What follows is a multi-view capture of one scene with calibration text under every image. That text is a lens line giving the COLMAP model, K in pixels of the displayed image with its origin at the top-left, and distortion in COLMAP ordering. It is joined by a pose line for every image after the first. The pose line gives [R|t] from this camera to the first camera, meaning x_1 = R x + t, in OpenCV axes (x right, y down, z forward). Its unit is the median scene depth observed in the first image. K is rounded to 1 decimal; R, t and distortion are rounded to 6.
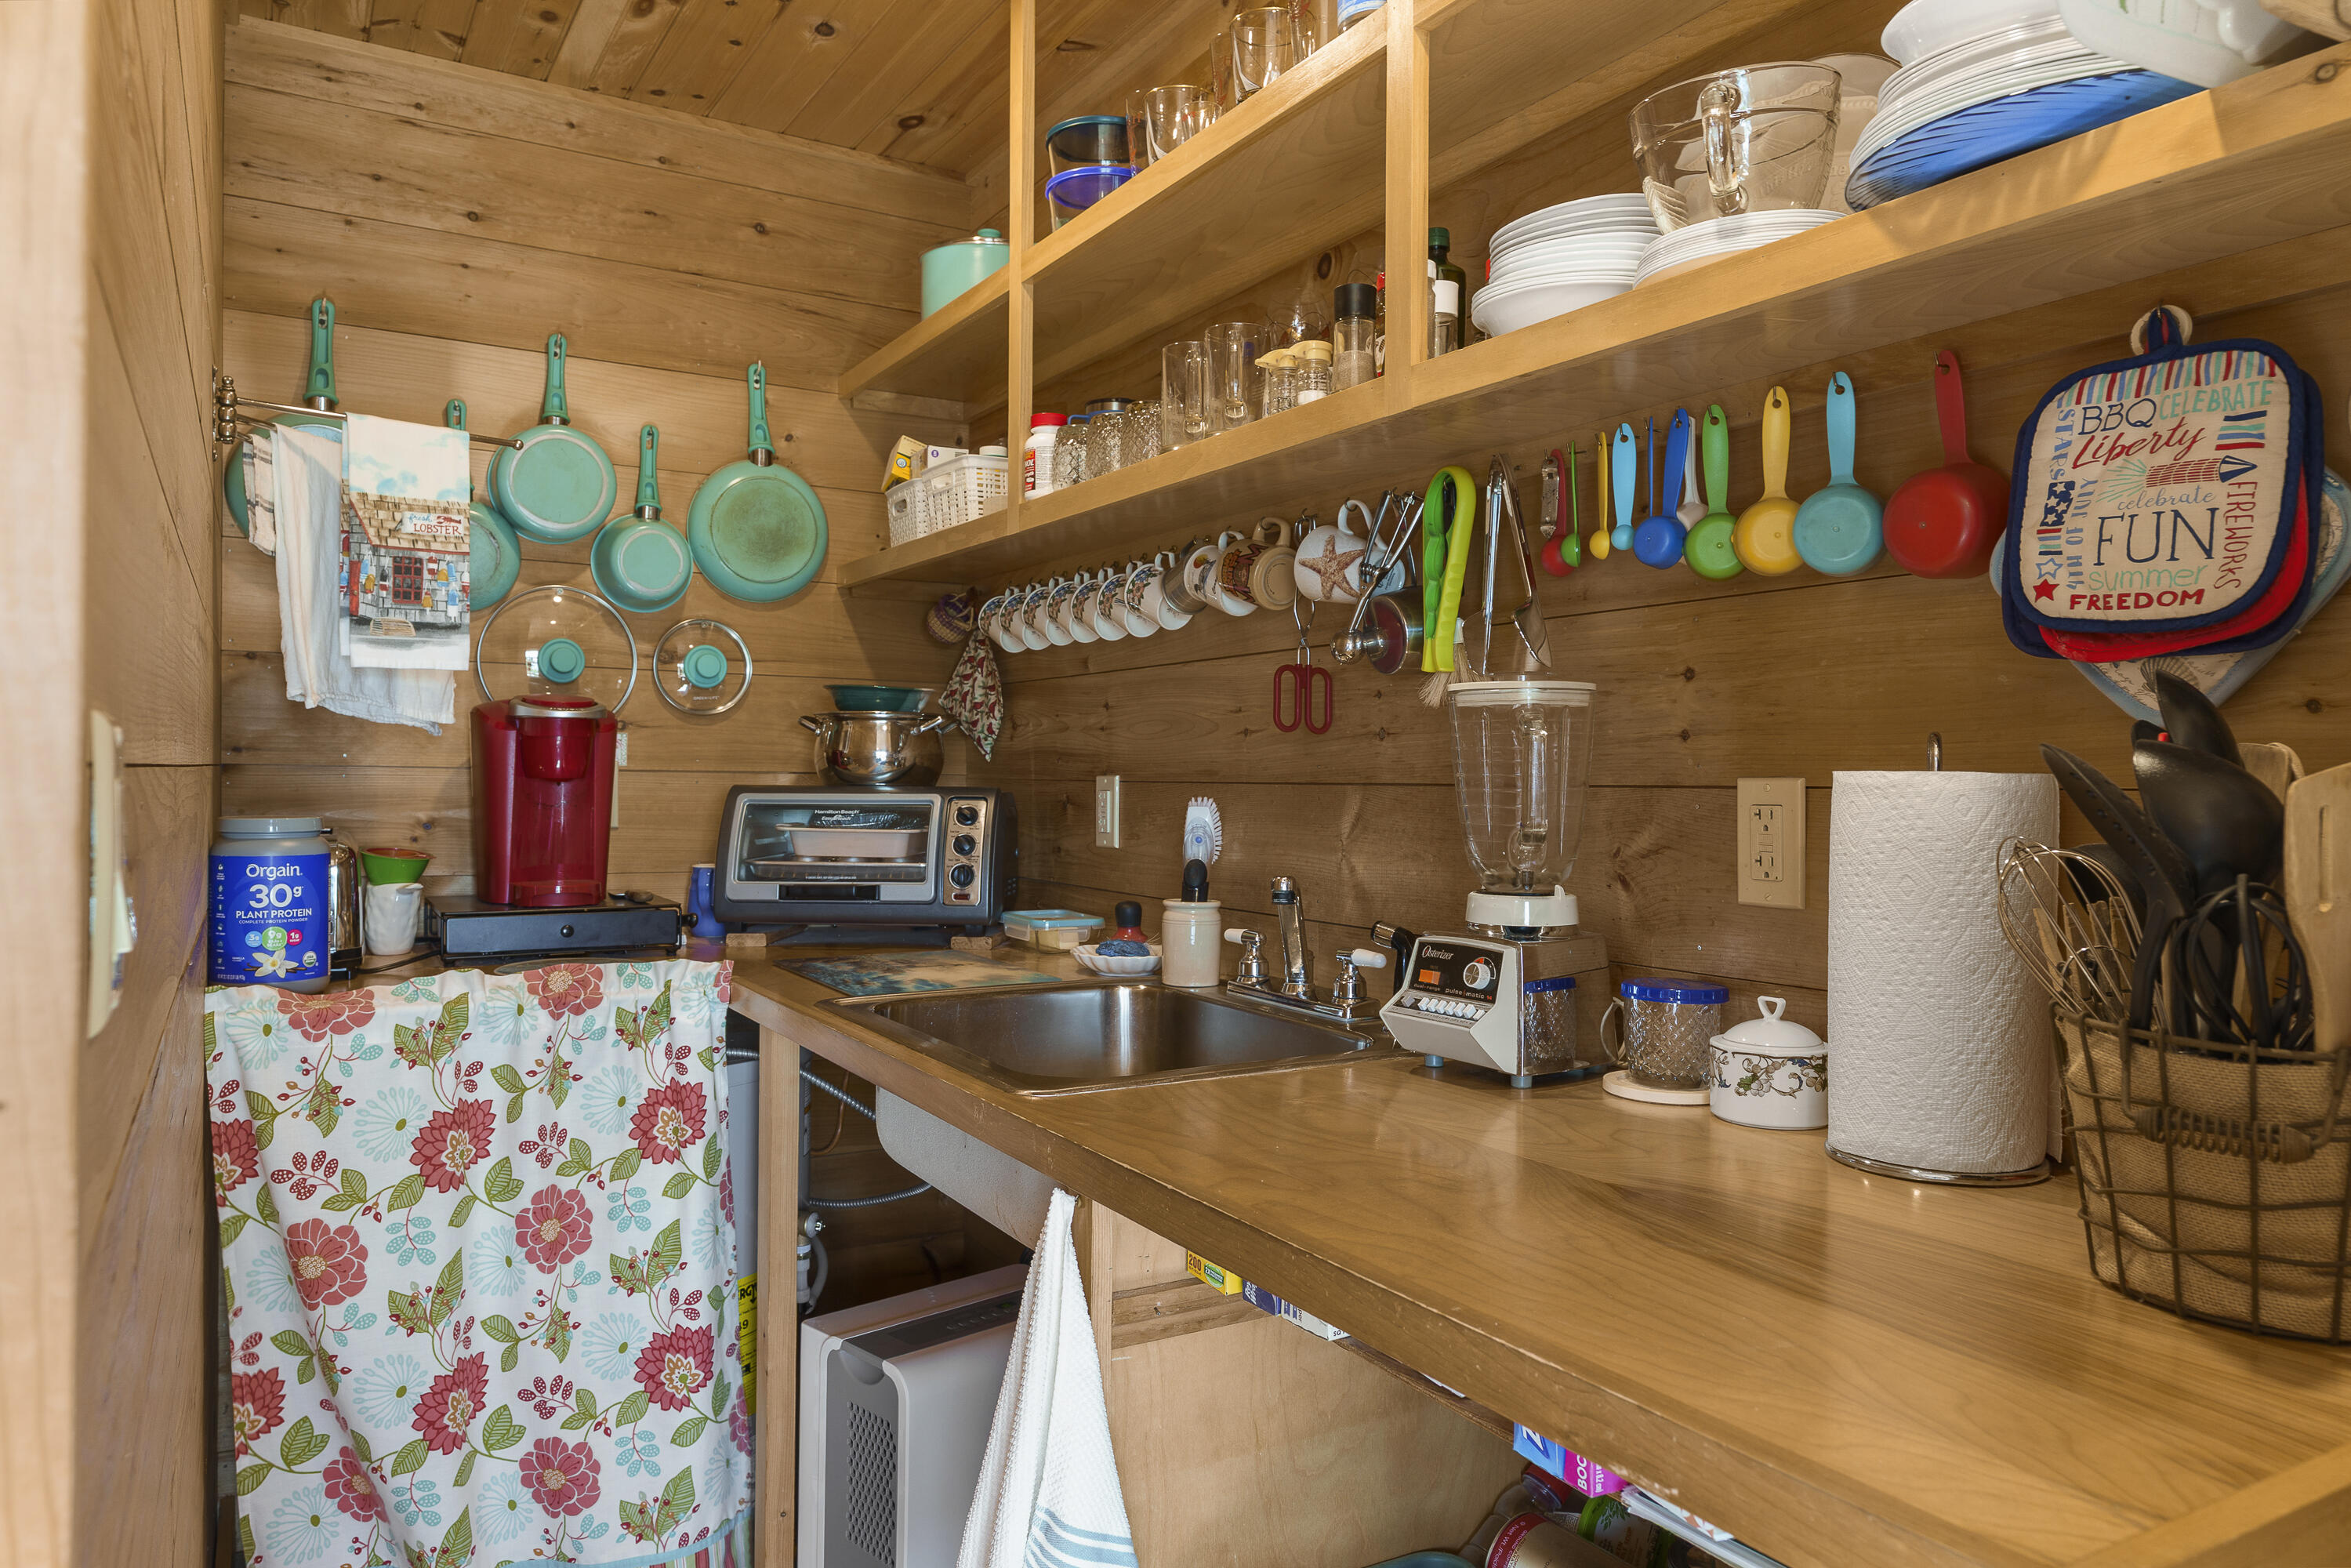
lens RADIAL K [[1552.6, 0, 1179.4], [0, 1552.6, 769.2], [0, 0, 1]] dist [-0.002387, 0.000549]
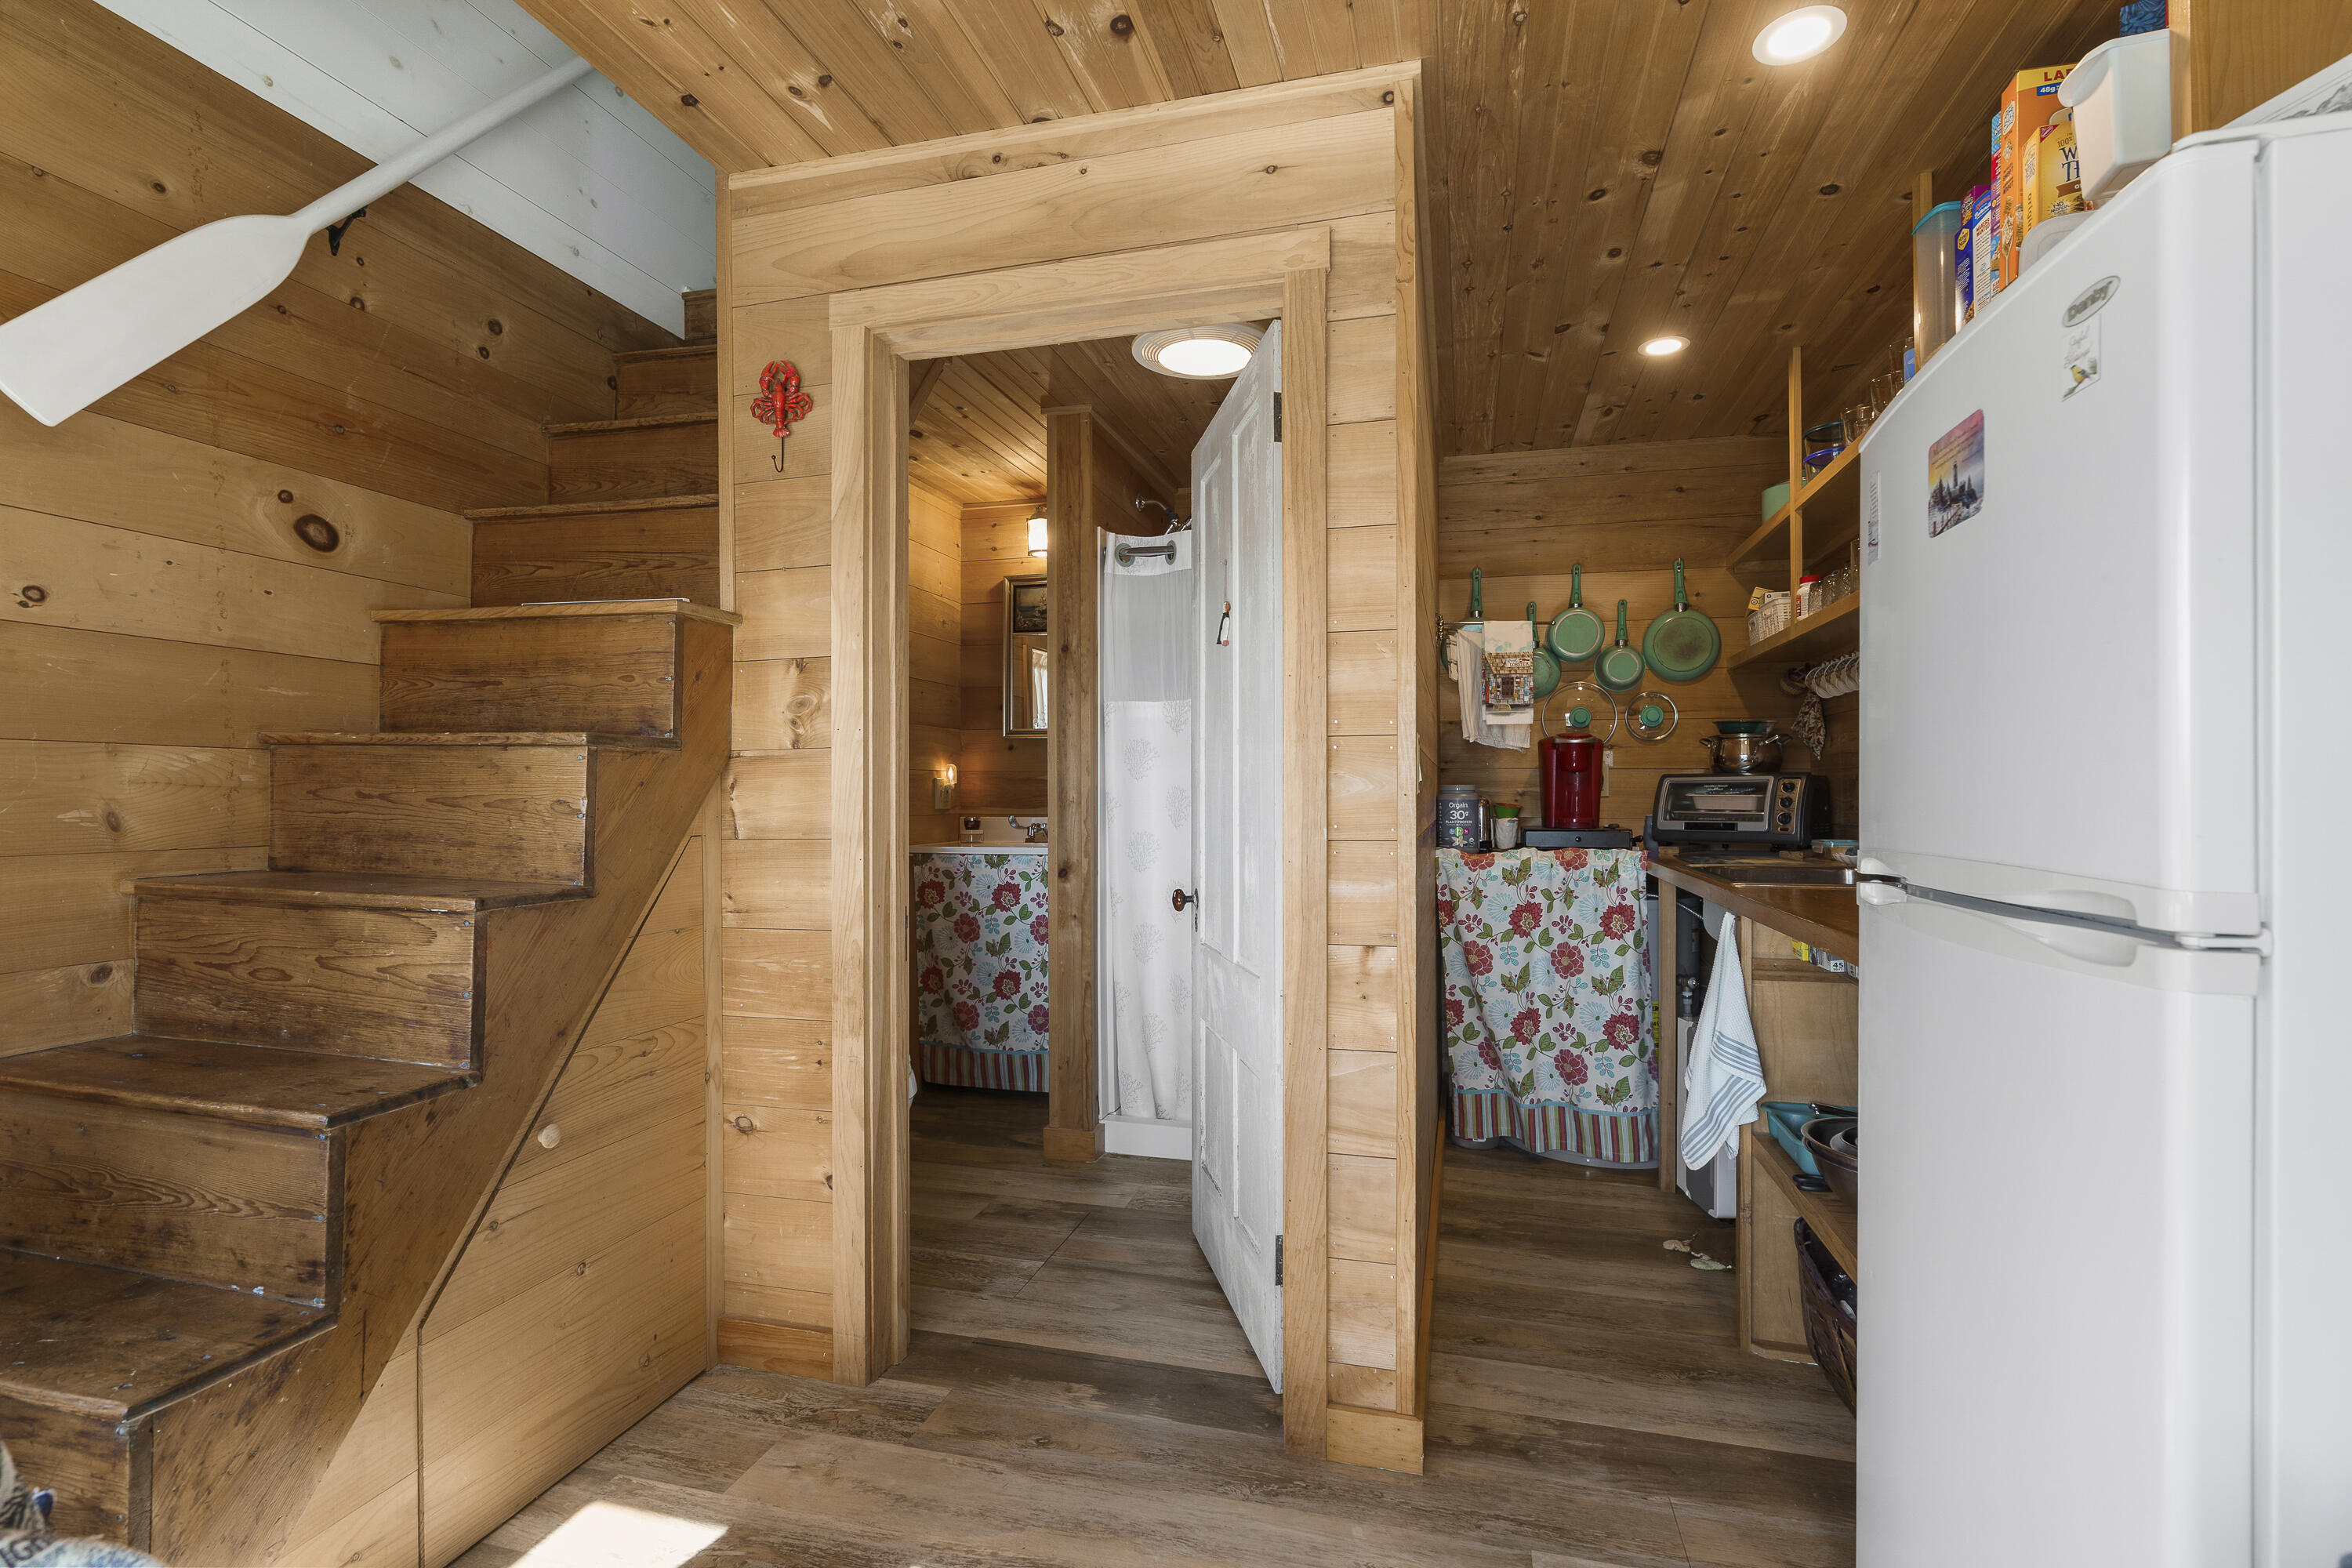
lens RADIAL K [[1077.4, 0, 1180.2], [0, 1077.4, 786.4], [0, 0, 1]] dist [-0.004014, -0.000403]
pose [[0.700831, -0.013684, -0.713196, 0.303955], [0.007523, 0.999902, -0.011792, 0.043182], [0.713288, 0.002899, 0.700865, -0.480701]]
